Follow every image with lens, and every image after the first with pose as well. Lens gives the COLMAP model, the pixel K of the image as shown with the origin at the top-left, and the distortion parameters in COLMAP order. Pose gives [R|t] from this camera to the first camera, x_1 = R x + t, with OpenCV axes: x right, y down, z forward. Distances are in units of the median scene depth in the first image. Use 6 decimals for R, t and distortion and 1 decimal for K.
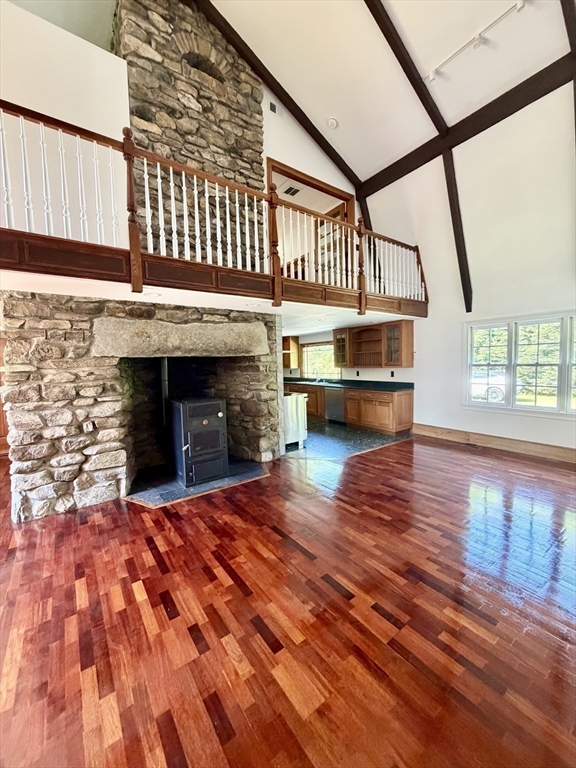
lens RADIAL K [[310.8, 0, 284.6], [0, 310.8, 381.2], [0, 0, 1]] dist [-0.000004, -0.000182]
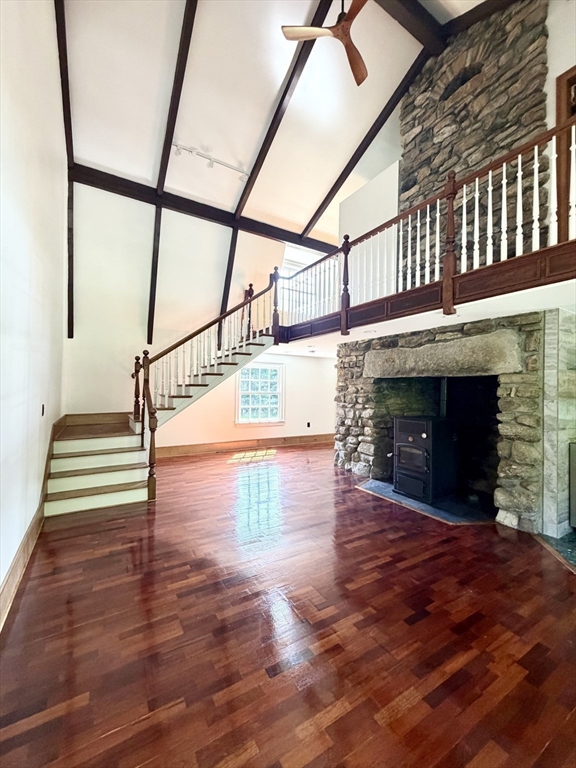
lens RADIAL K [[310.8, 0, 287.9], [0, 310.8, 385.8], [0, 0, 1]] dist [-0.000004, -0.000182]
pose [[-0.084956, 0.012709, -0.996304, 0.913559], [-0.084423, 0.996231, 0.019907, -0.036462], [0.992802, 0.085802, -0.083563, 0.735680]]
